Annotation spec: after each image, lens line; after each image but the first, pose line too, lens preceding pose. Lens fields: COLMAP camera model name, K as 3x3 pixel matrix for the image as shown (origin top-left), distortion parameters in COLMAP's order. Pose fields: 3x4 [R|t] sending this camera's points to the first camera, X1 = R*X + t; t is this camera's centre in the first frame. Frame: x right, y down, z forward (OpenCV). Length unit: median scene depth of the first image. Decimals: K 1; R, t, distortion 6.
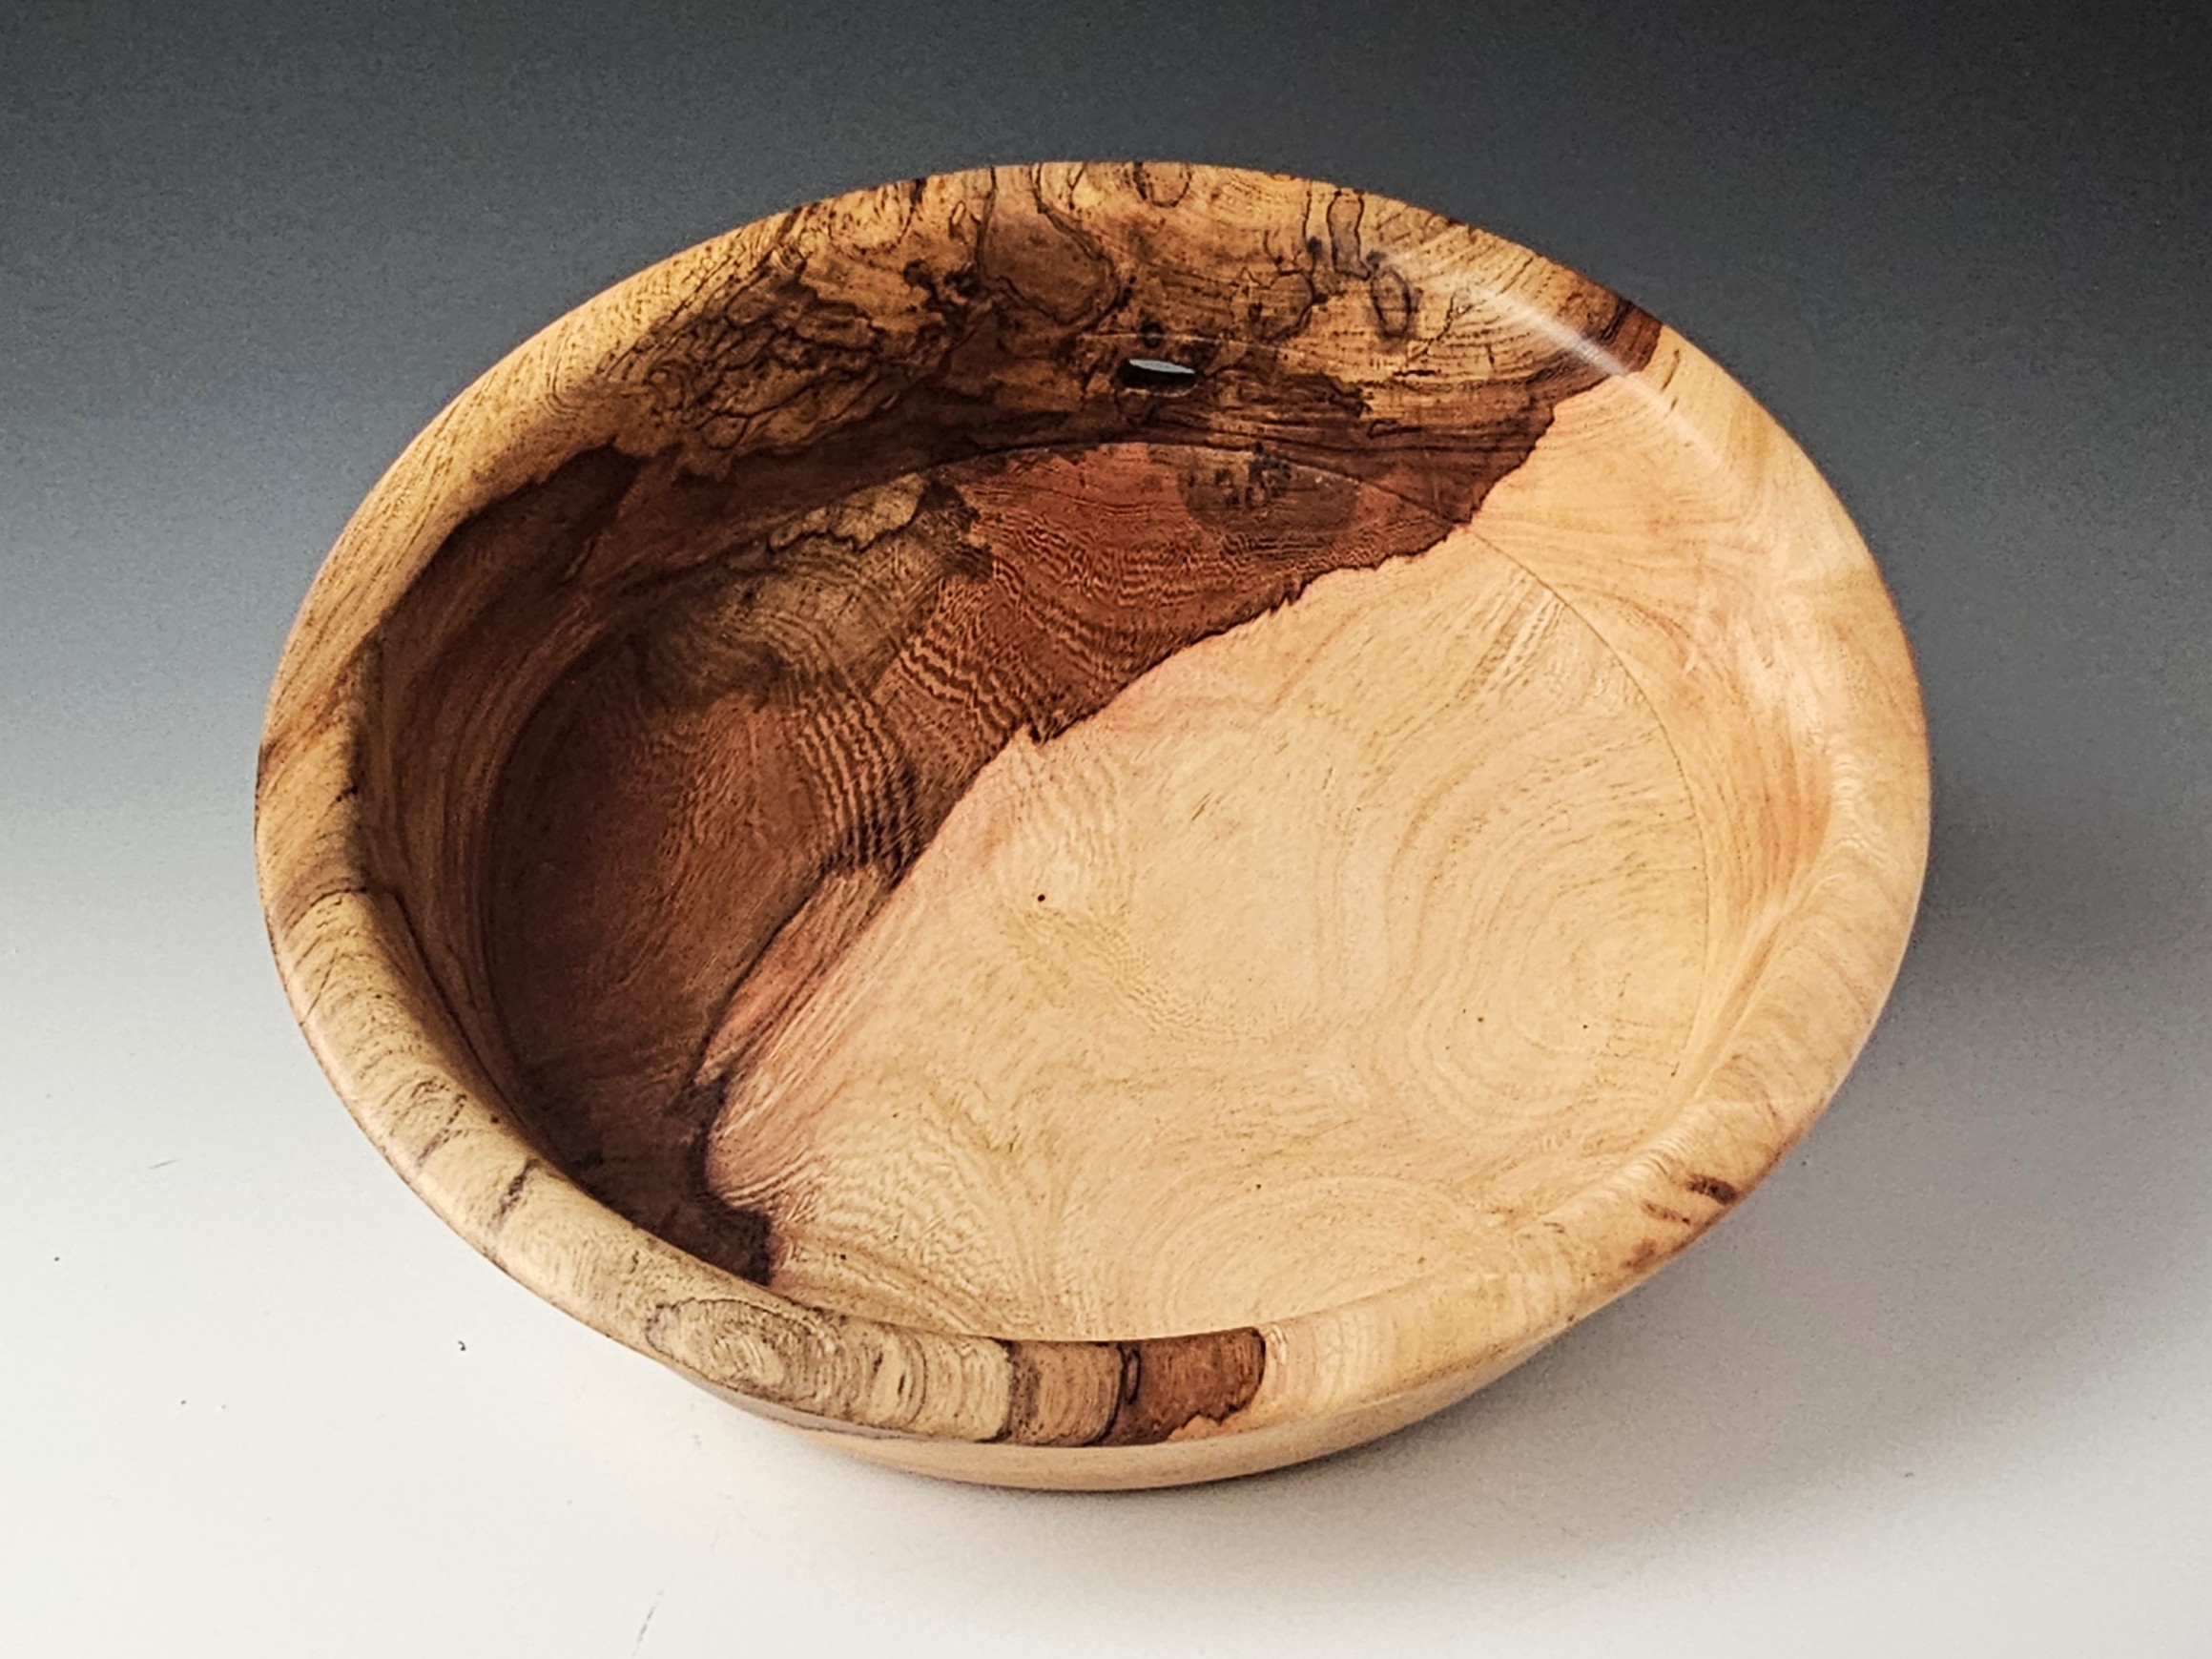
lens RADIAL K [[881.1, 0, 1106.0], [0, 881.1, 829.5], [0, 0, 1]] dist [0.000589, 0.000044]
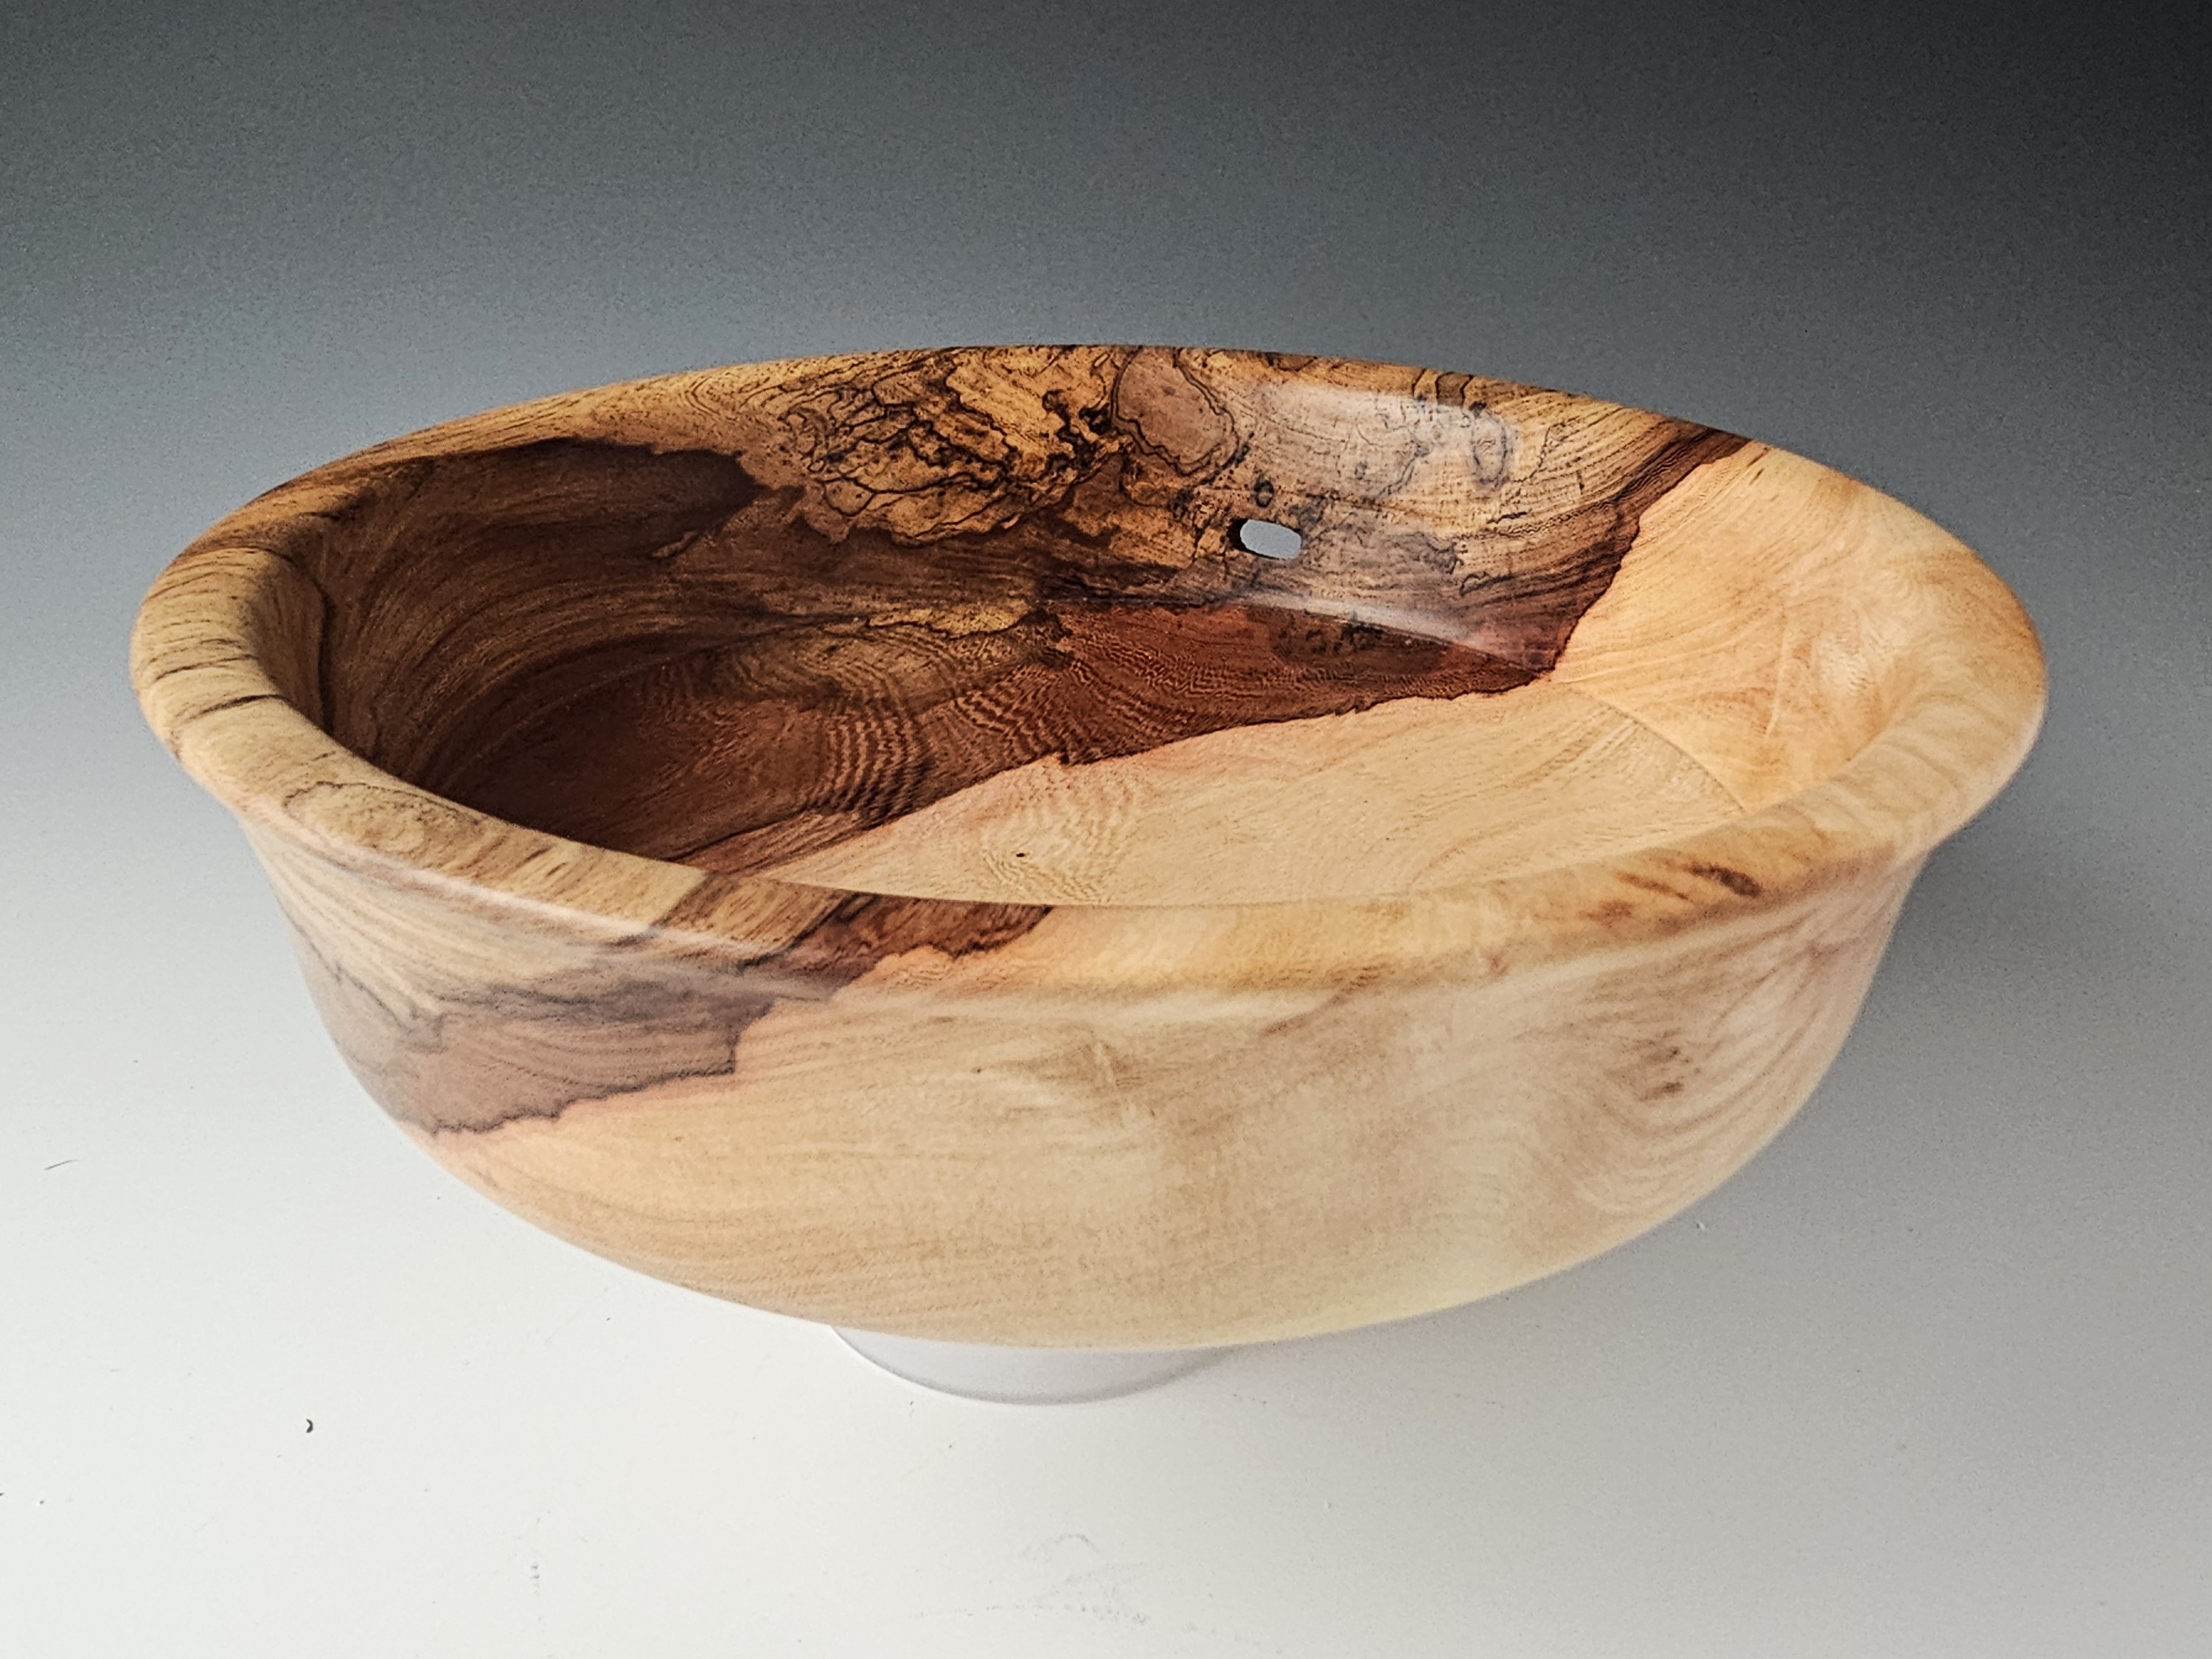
lens RADIAL K [[899.6, 0, 1118.7], [0, 899.6, 827.0], [0, 0, 1]] dist [-0.001991, -0.000079]
pose [[0.982456, 0.166304, -0.084396, 0.048308], [-0.181225, 0.958152, -0.221589, 0.114574], [0.044014, 0.232996, 0.971481, 0.048261]]
